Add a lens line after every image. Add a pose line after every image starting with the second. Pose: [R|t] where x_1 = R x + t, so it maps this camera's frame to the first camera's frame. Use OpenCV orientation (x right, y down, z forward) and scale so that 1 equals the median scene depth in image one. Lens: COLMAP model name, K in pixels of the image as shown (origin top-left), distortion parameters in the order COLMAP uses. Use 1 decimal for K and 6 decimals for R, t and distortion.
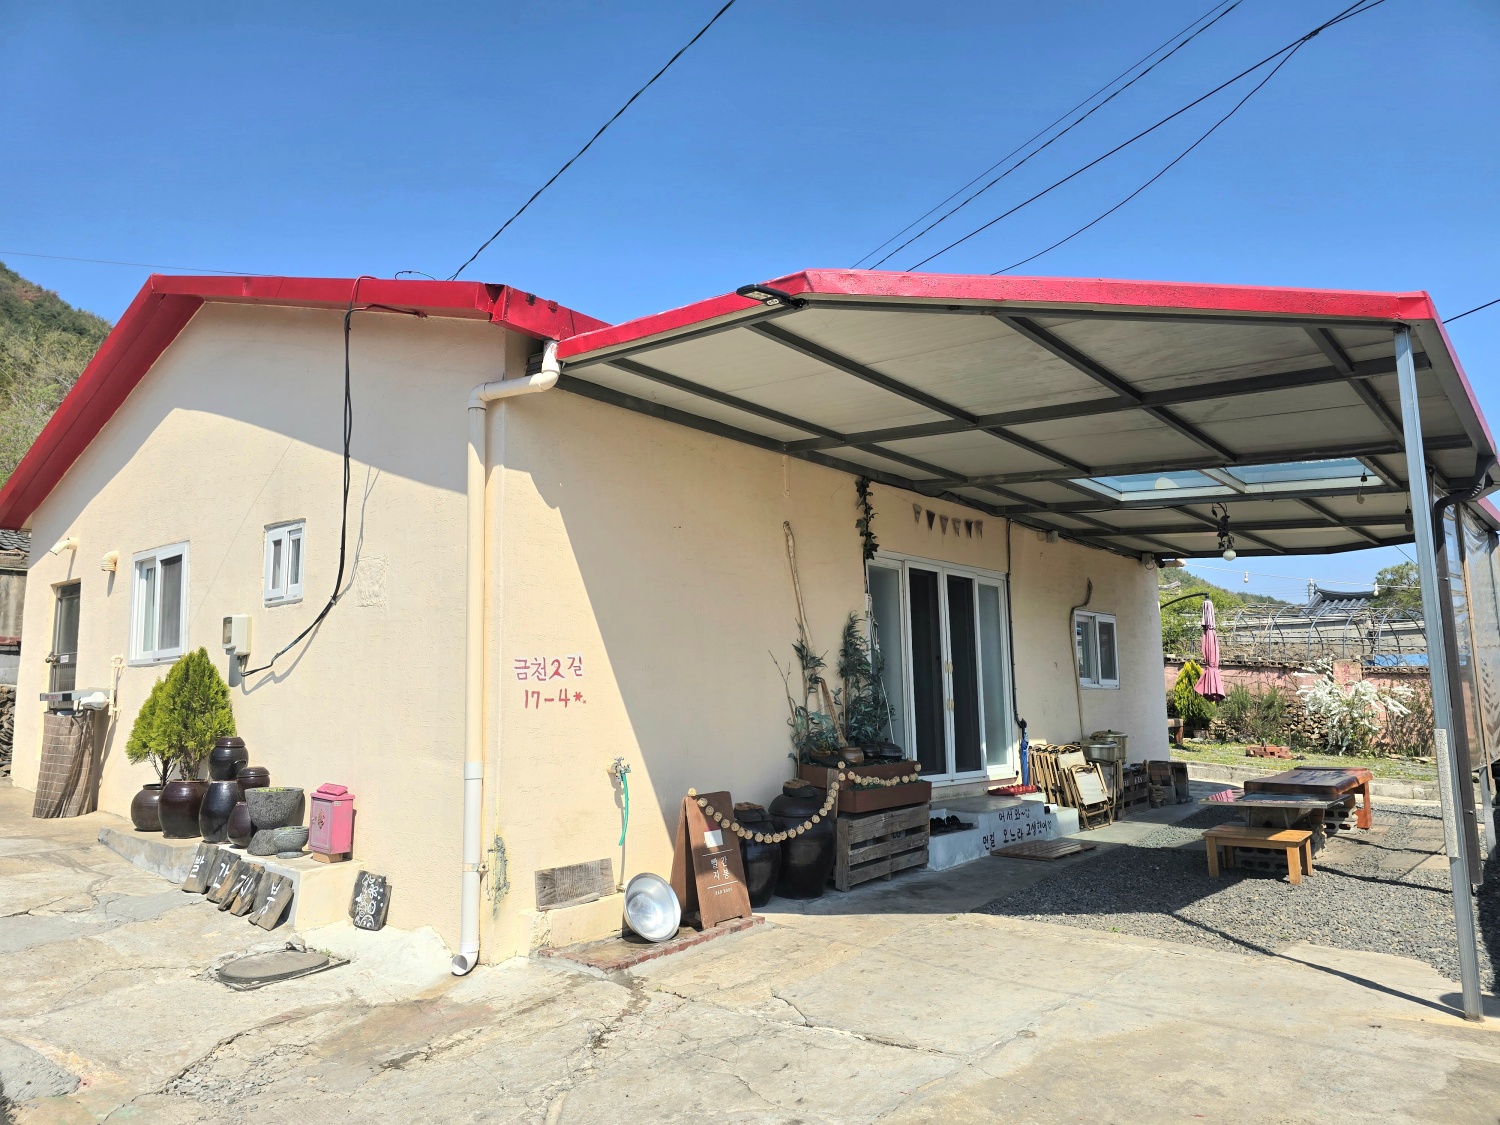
lens RADIAL K [[1005.7, 0, 750.0], [0, 1005.7, 562.5], [0, 0, 1]] dist [0.004478, 0.000890]
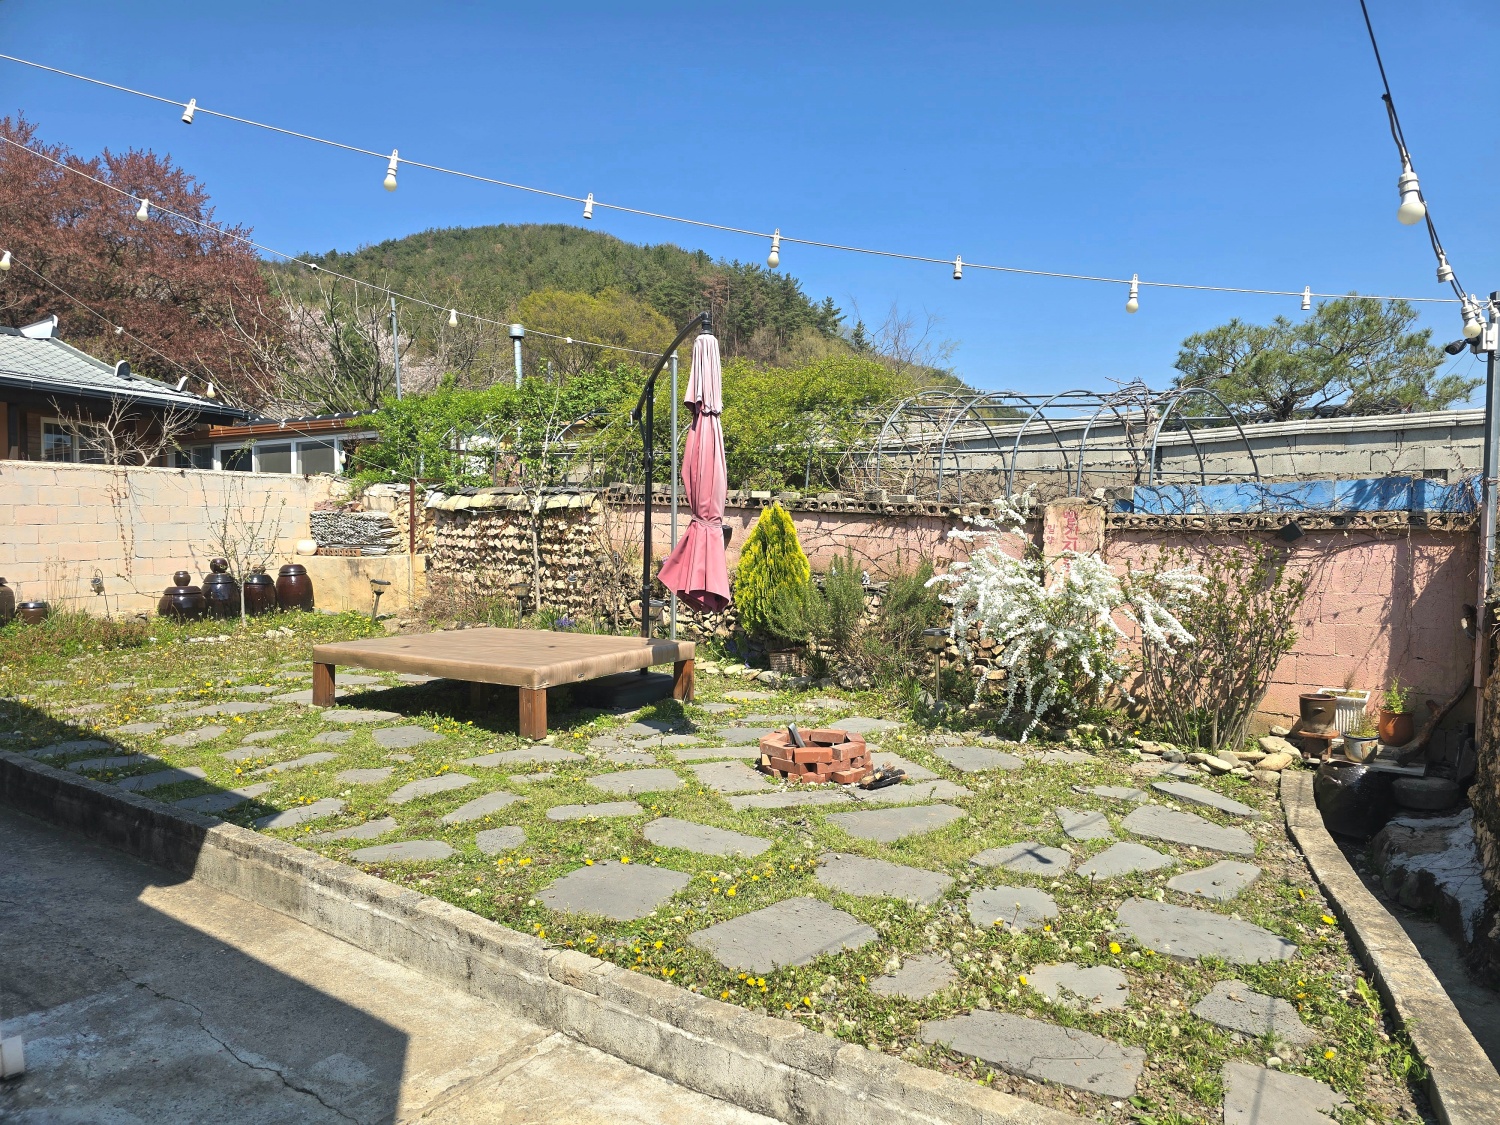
lens RADIAL K [[1005.7, 0, 750.0], [0, 1005.7, 562.5], [0, 0, 1]] dist [0.004478, 0.000890]
pose [[0.992255, -0.008641, 0.123914, 0.408838], [-0.009782, 0.989043, 0.147301, 0.062797], [-0.123829, -0.147372, 0.981299, 0.605334]]
